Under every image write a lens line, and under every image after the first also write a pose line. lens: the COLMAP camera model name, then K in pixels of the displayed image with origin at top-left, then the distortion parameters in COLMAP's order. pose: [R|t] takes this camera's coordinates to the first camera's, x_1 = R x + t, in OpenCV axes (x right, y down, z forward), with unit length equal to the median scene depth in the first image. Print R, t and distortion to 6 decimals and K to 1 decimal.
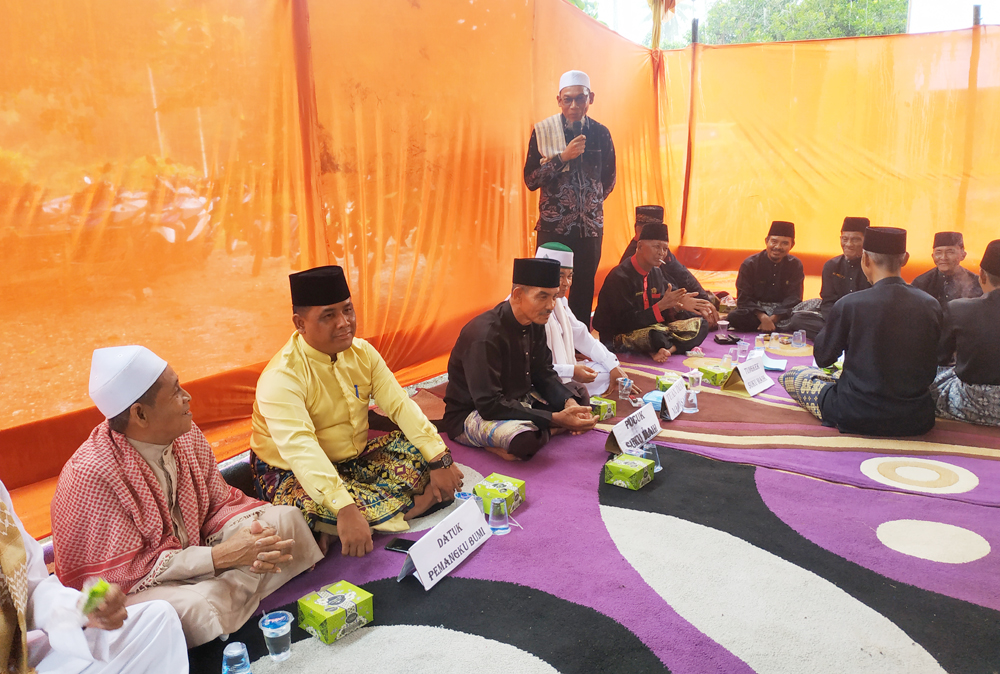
lens RADIAL K [[720.5, 0, 491.2], [0, 720.5, 334.9], [0, 0, 1]] dist [-0.012484, 0.002573]
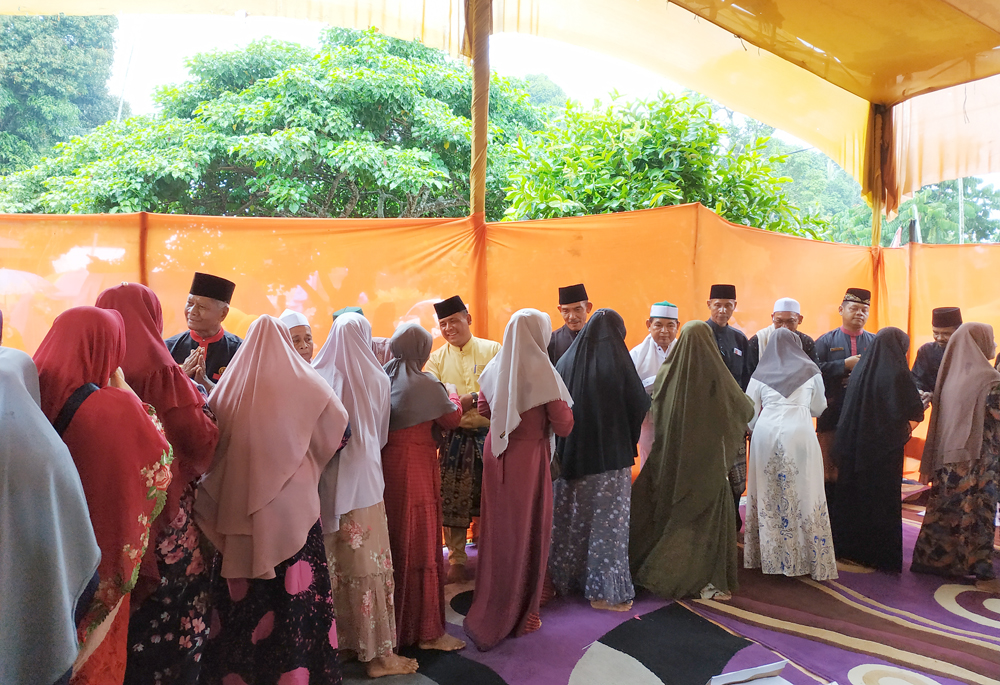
lens RADIAL K [[715.7, 0, 503.9], [0, 715.7, 334.0], [0, 0, 1]] dist [0.005879, -0.033404]
pose [[0.871836, 0.036773, -0.488416, 0.478161], [-0.126495, 0.980254, -0.151993, -0.071952], [0.473183, 0.194295, 0.859272, -0.254023]]
